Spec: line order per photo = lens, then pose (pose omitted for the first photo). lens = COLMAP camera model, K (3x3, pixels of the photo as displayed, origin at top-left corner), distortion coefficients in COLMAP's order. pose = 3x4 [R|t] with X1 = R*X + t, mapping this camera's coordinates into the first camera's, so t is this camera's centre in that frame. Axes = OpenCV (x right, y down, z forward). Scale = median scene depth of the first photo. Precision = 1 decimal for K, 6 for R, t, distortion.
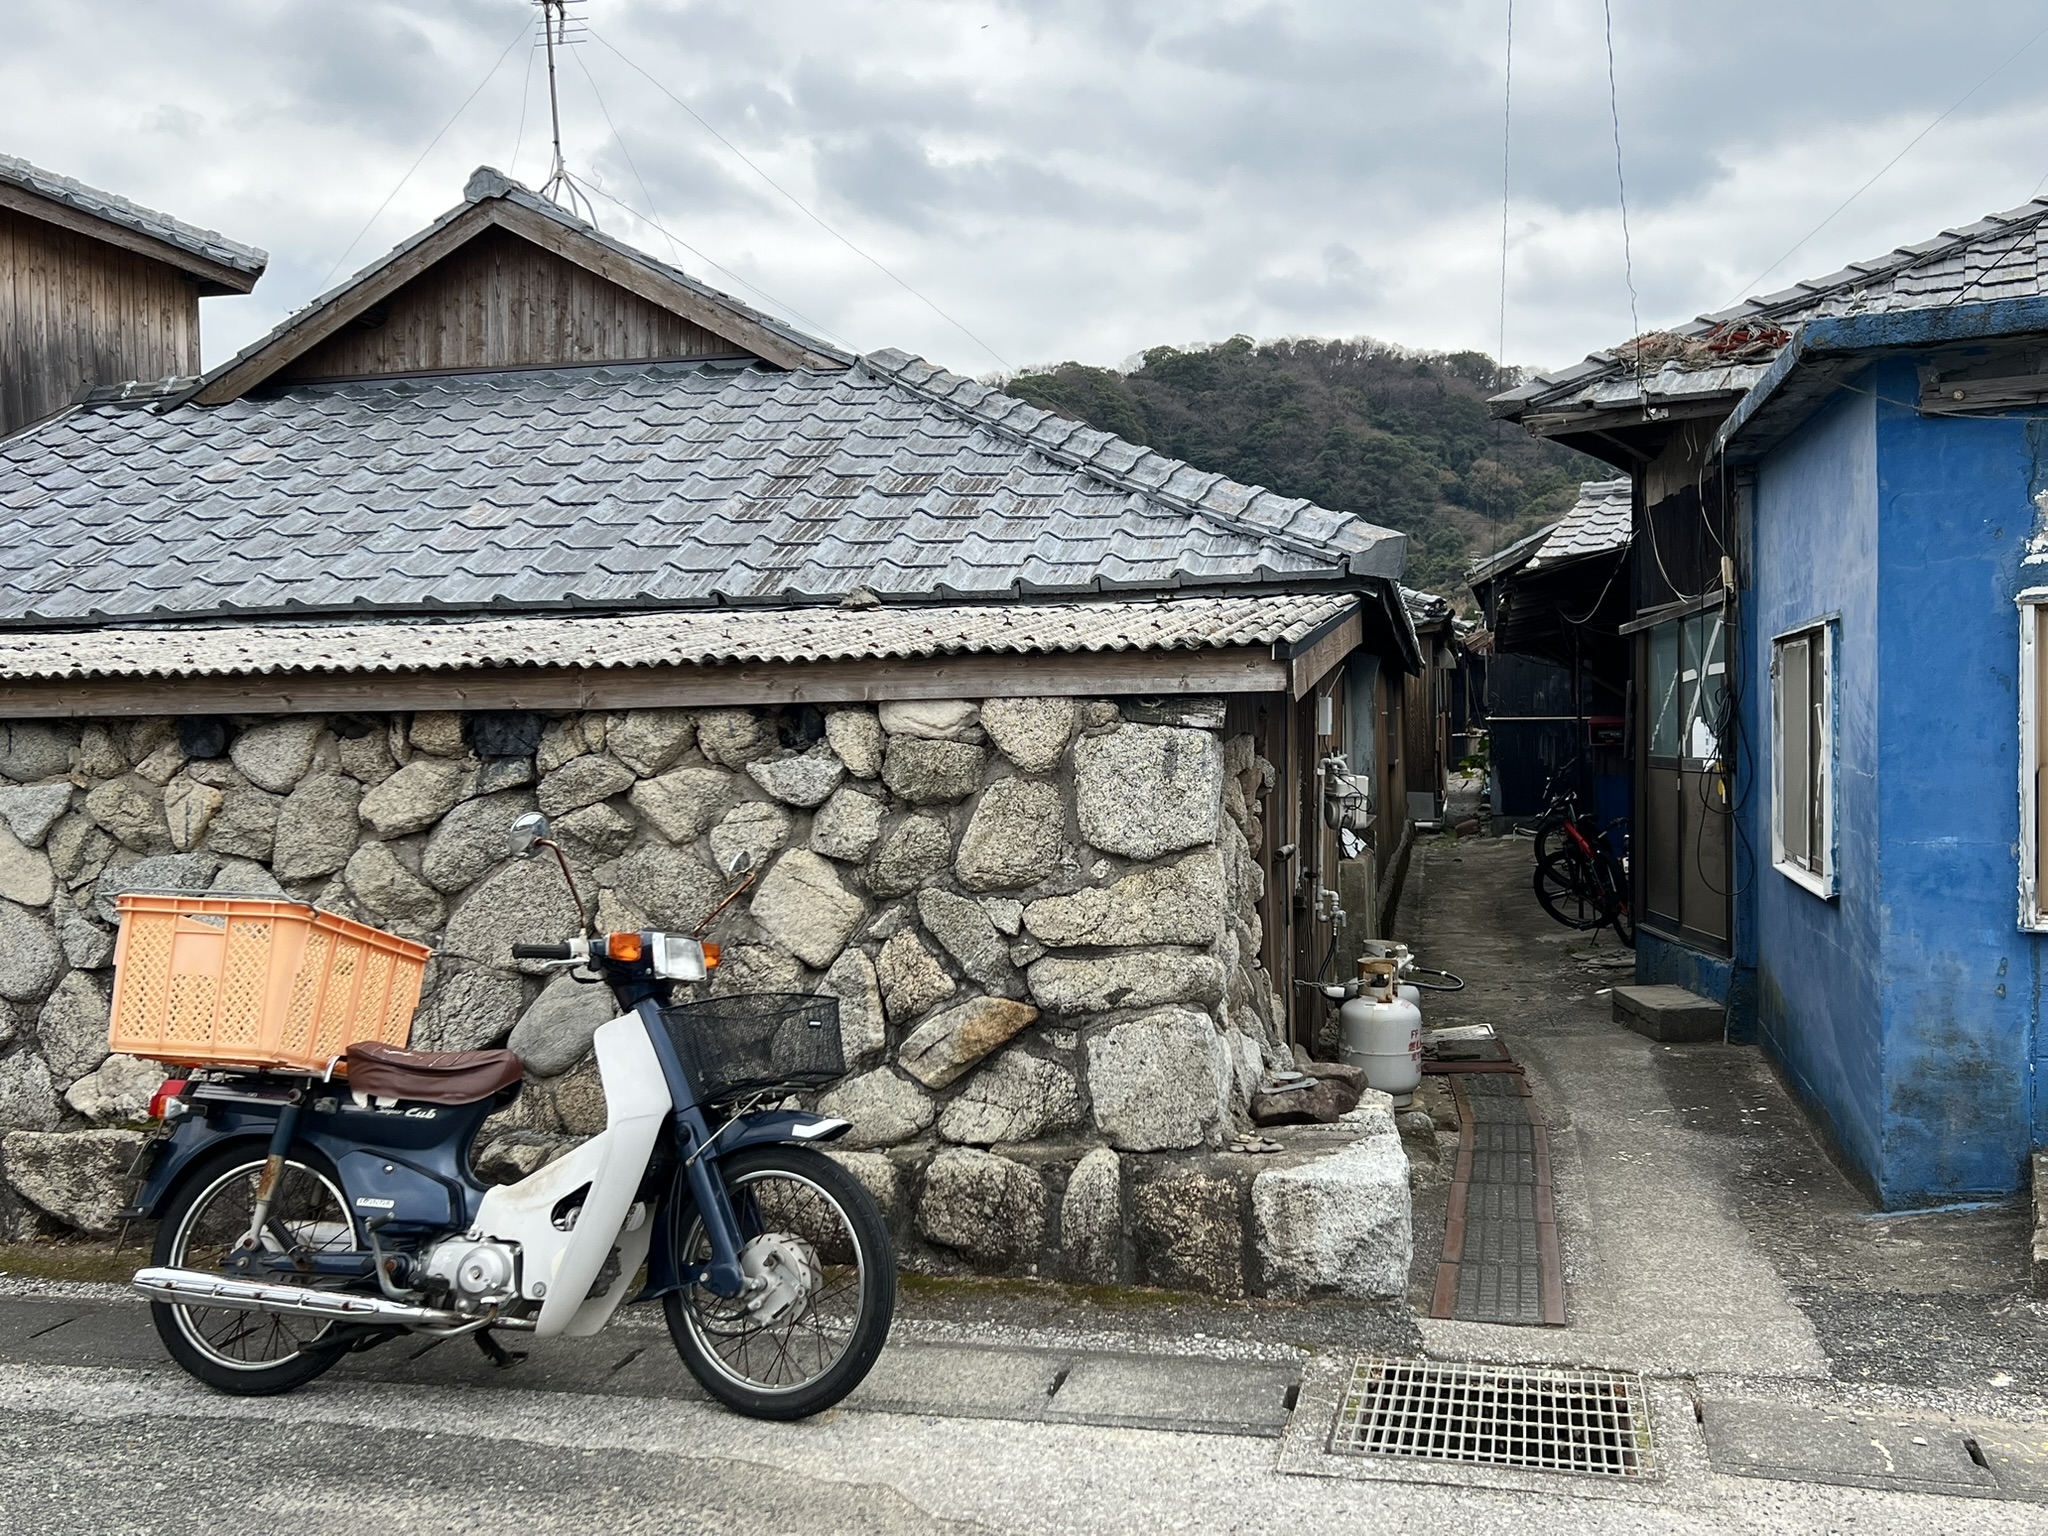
lens RADIAL K [[1921.5, 0, 1024.0], [0, 1921.5, 768.0], [0, 0, 1]] dist [0.149778, -0.361950]
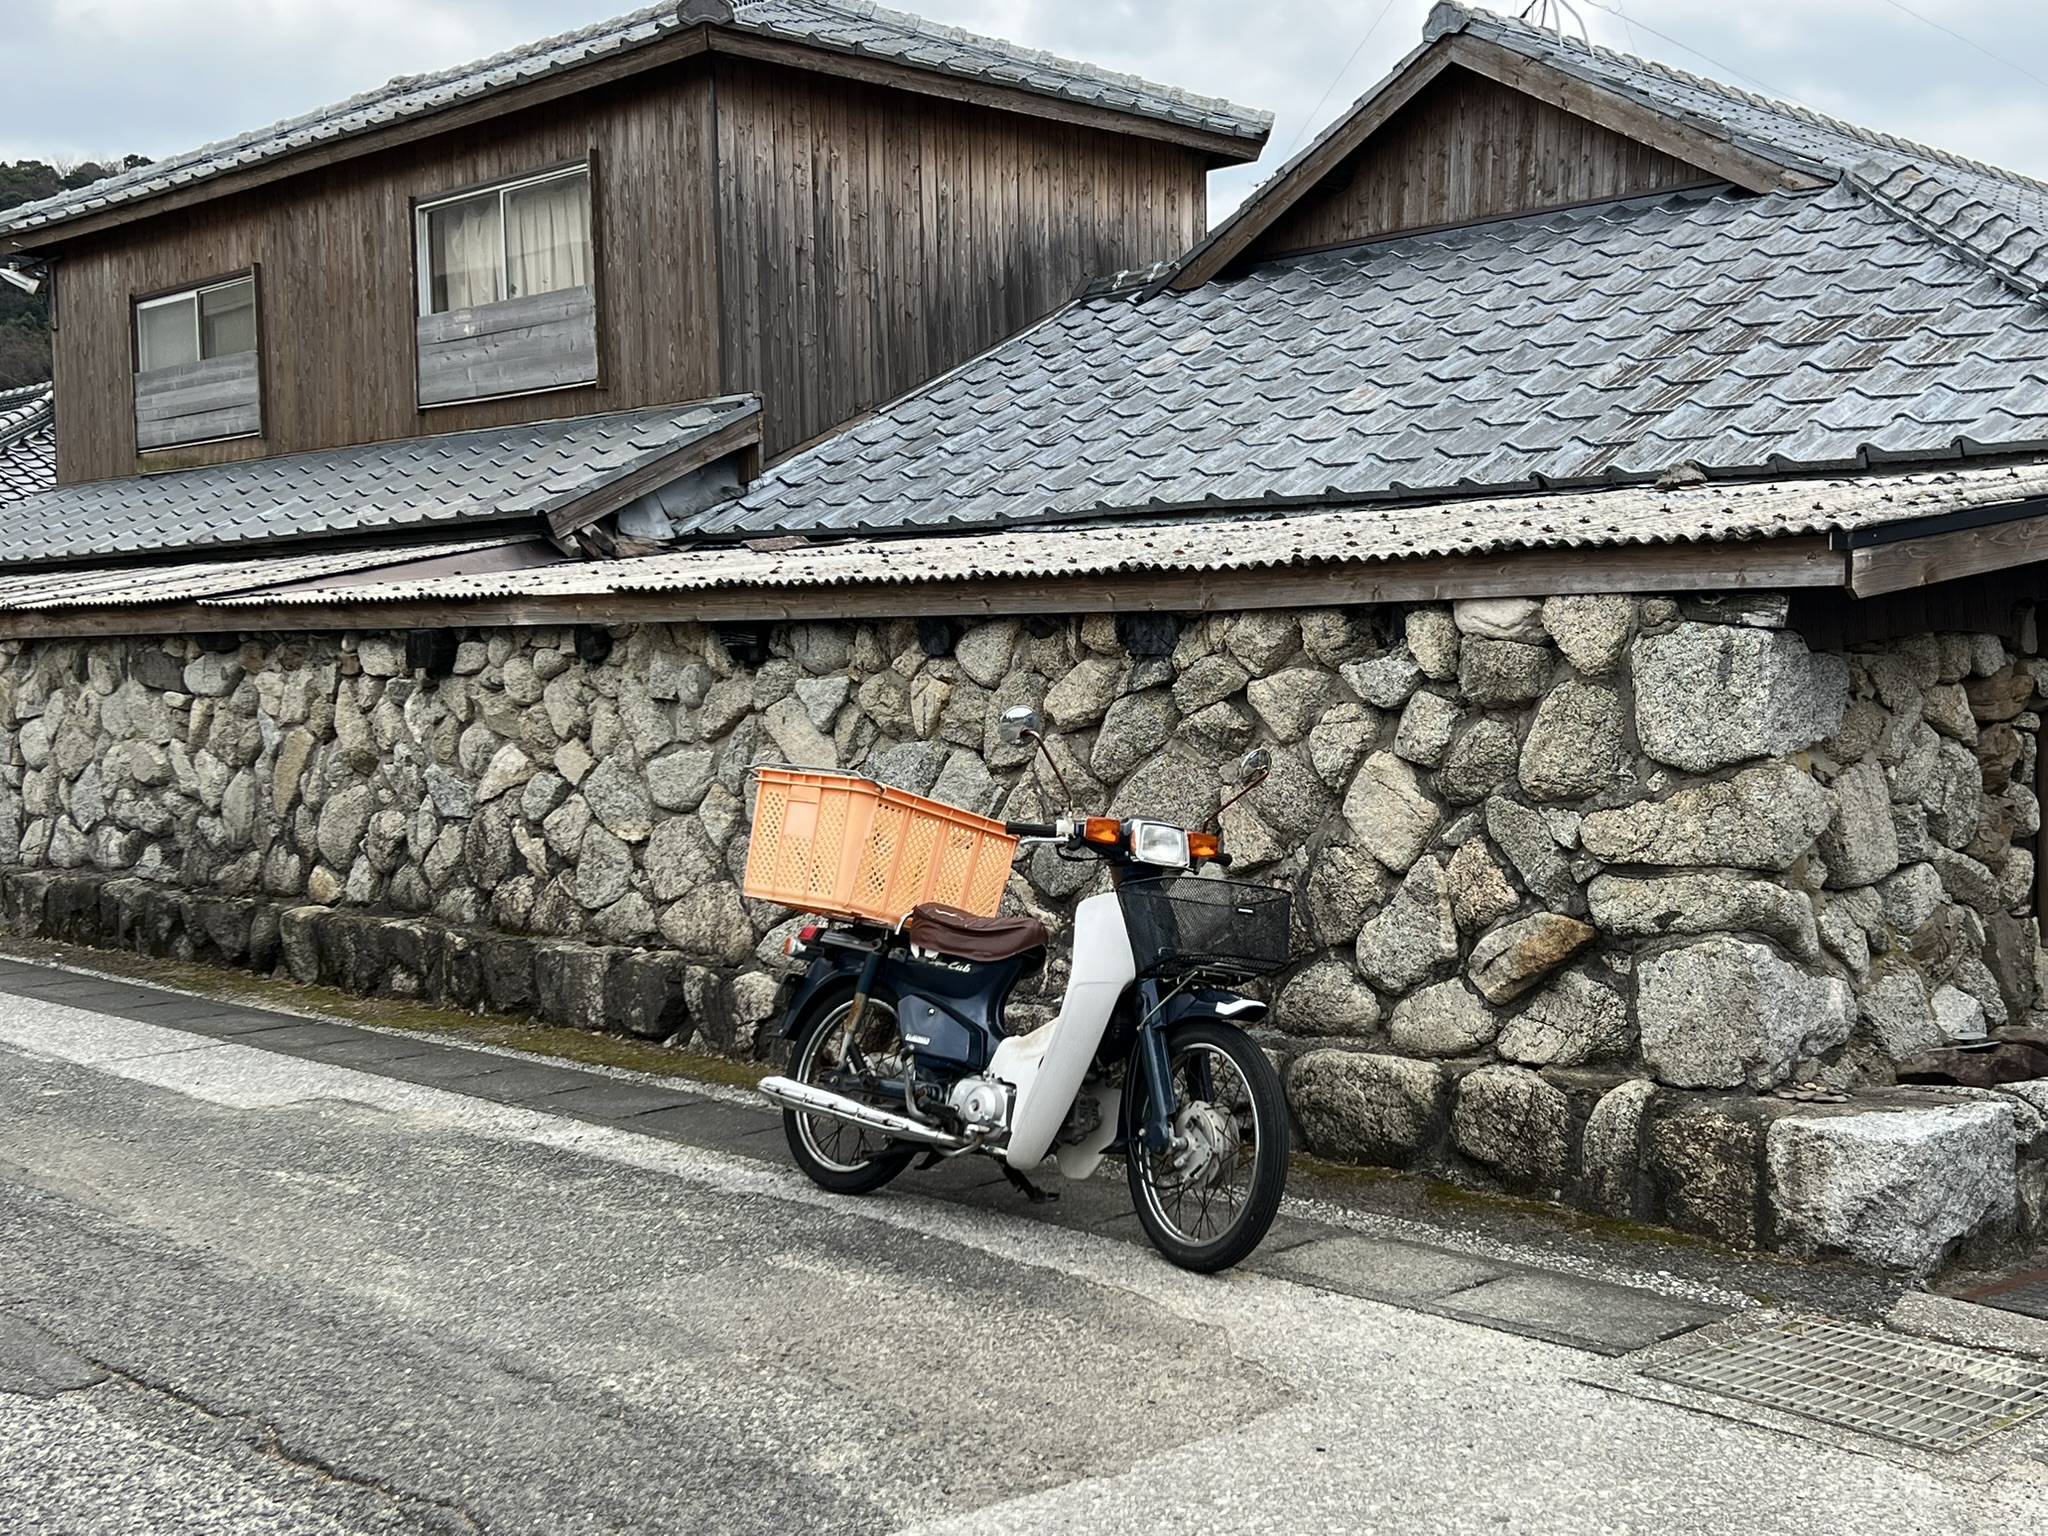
lens RADIAL K [[2400.6, 0, 1024.0], [0, 2400.6, 768.0], [0, 0, 1]] dist [0.195242, -0.648165]
pose [[0.838091, 0.032109, -0.544585, 0.404660], [-0.009957, 0.999000, 0.043578, -0.001335], [0.545439, -0.031099, 0.837573, -0.132530]]
